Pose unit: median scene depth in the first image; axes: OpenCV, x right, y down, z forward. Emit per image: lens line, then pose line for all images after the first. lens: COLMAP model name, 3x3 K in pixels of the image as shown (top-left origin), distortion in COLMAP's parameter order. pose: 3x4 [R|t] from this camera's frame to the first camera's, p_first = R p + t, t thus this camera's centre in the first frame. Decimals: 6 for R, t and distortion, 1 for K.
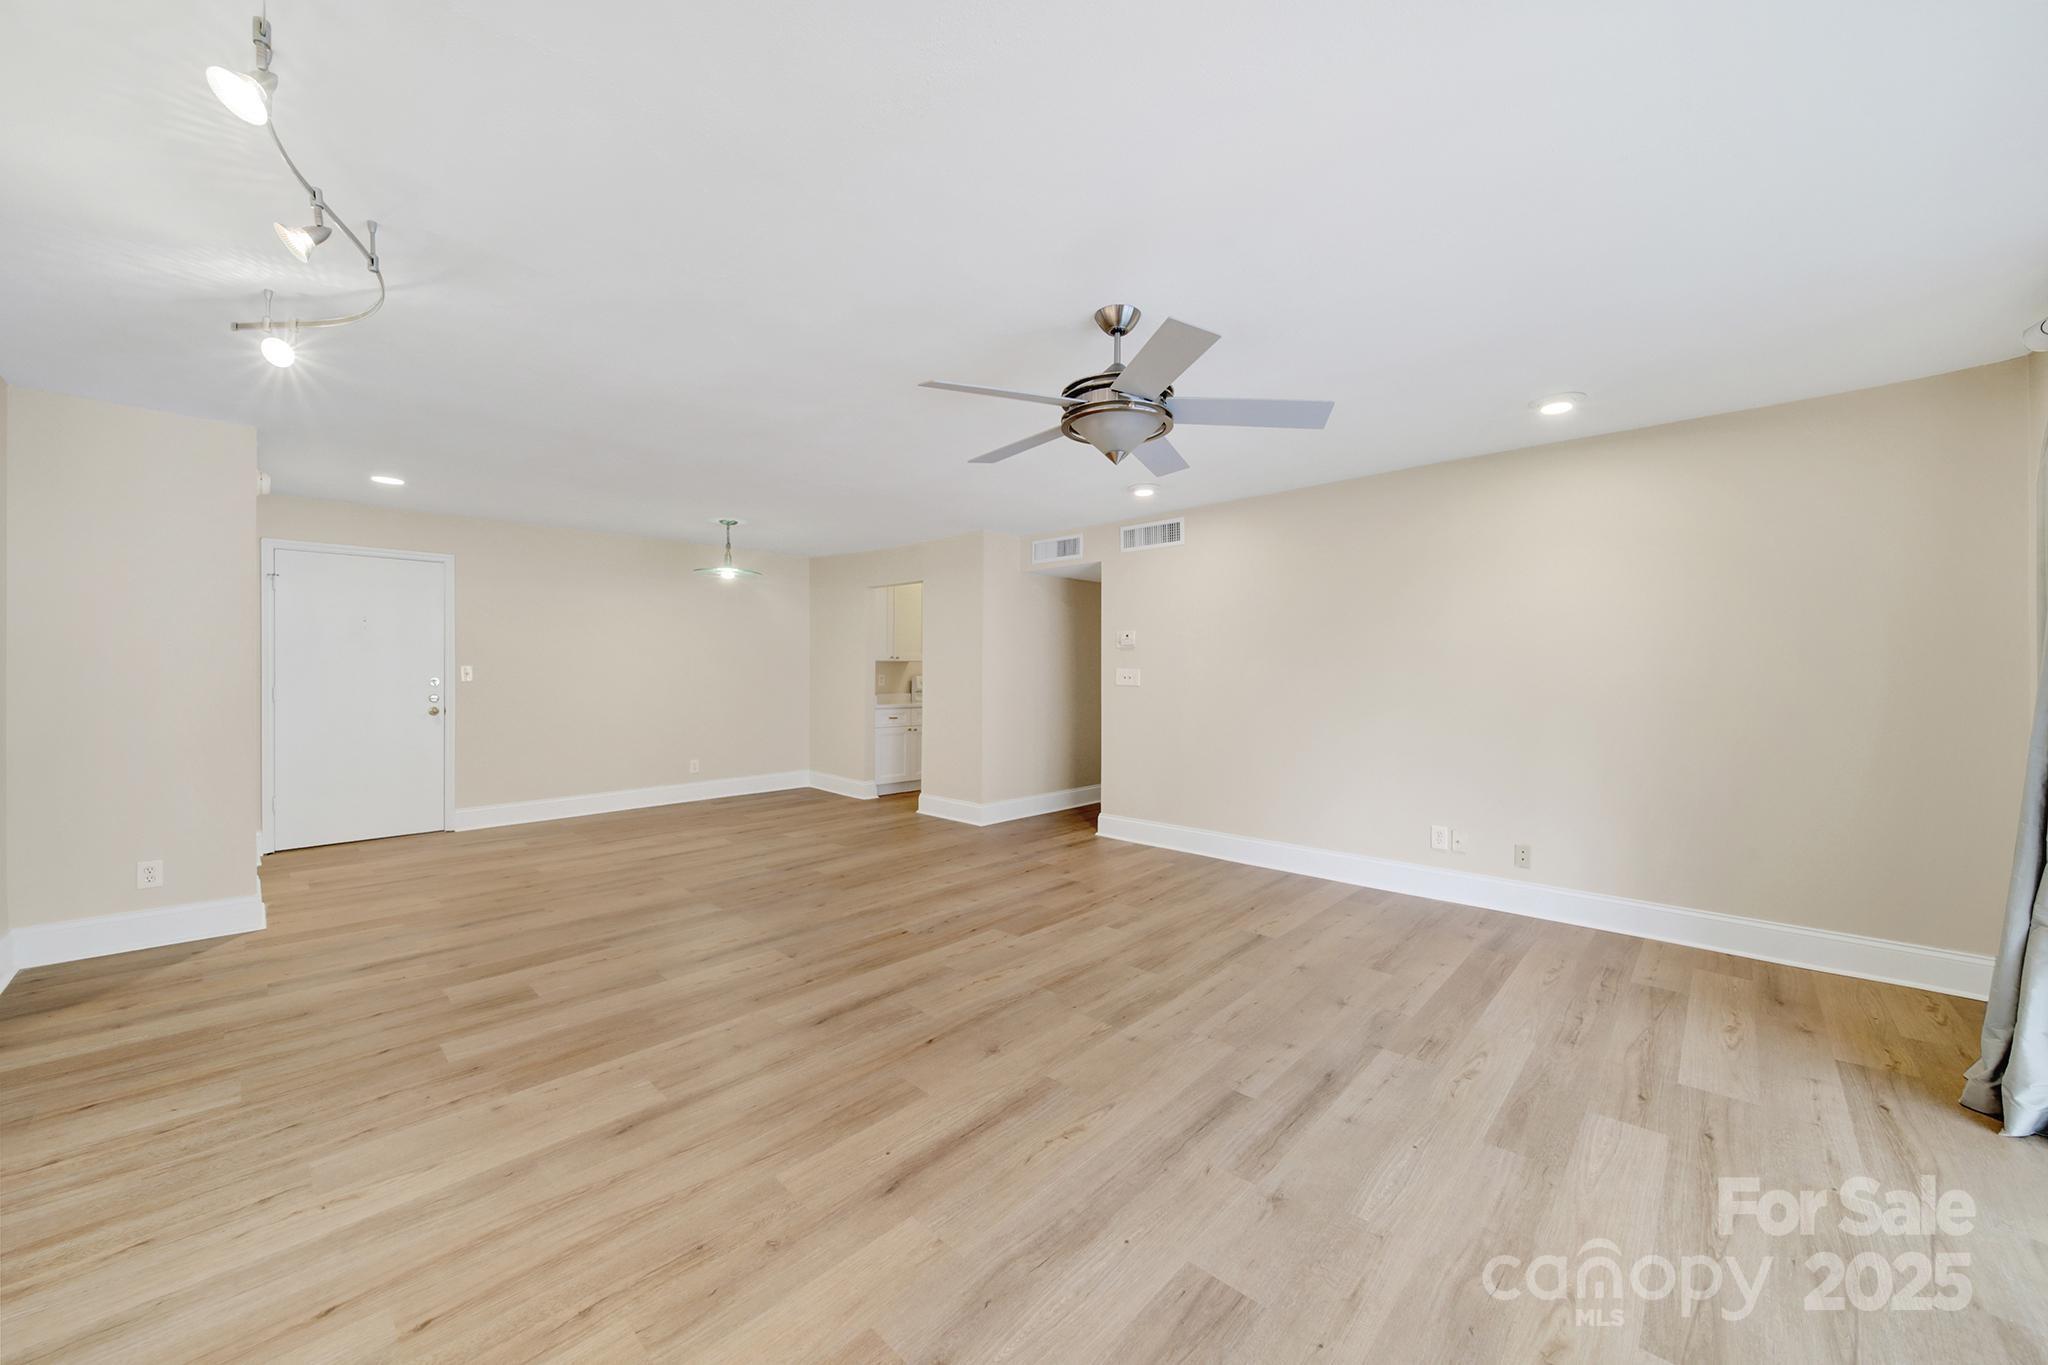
lens RADIAL K [[751.8, 0, 1022.4], [0, 751.8, 674.8], [0, 0, 1]] dist [-0.002151, -0.000157]
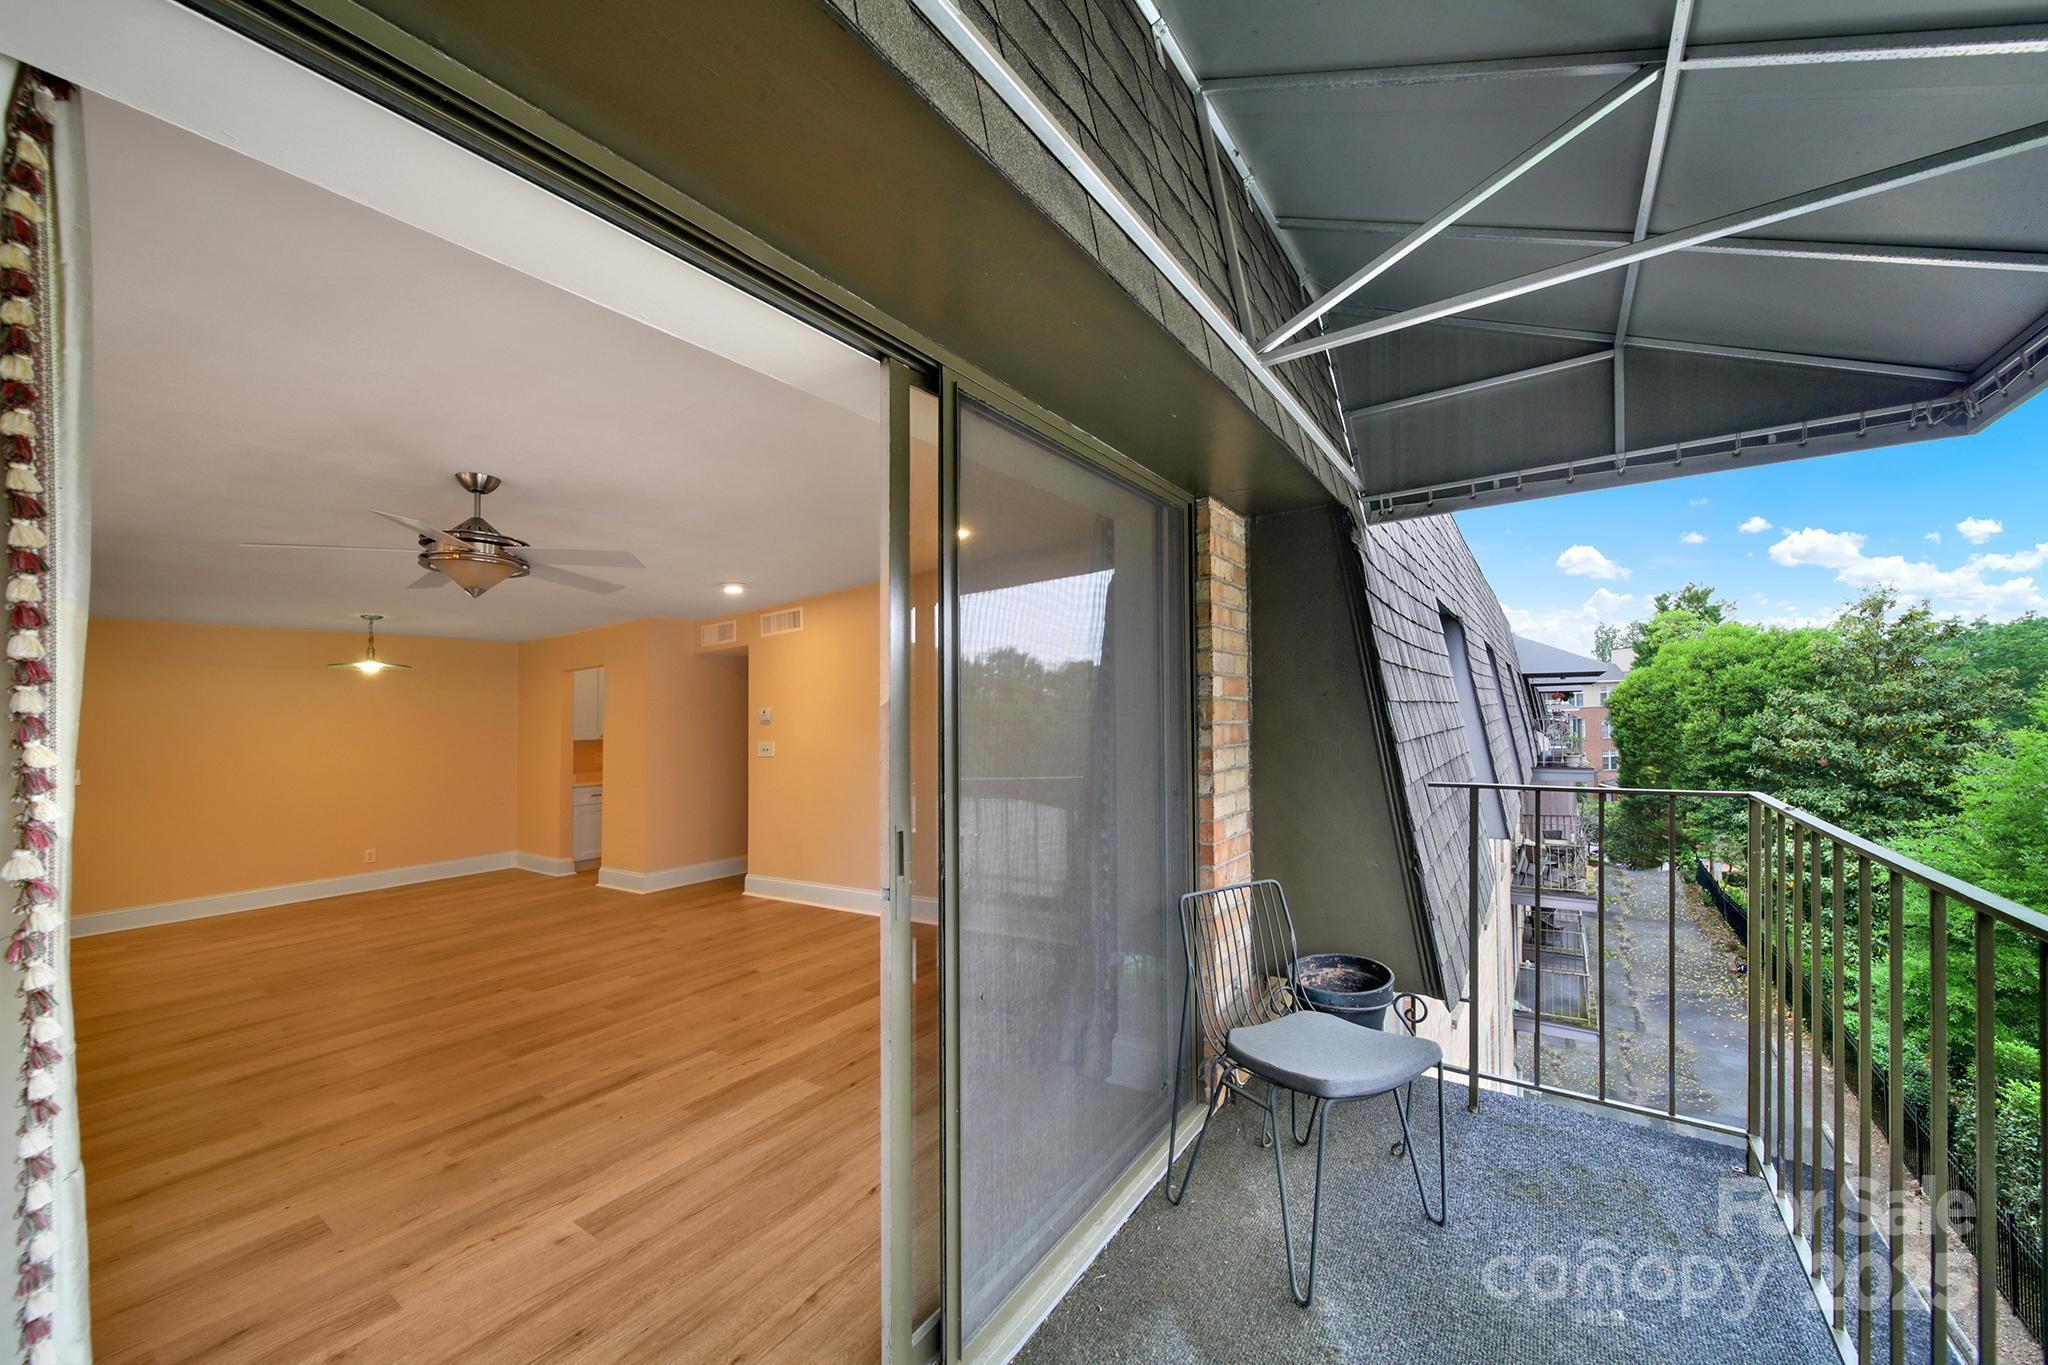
lens RADIAL K [[751.8, 0, 1024.9], [0, 751.8, 701.0], [0, 0, 1]] dist [-0.002151, -0.000157]
pose [[0.988834, -0.039262, 0.143756, 0.372799], [0.045021, 0.998300, -0.037027, -0.009387], [-0.142058, 0.043085, 0.988920, -0.157304]]
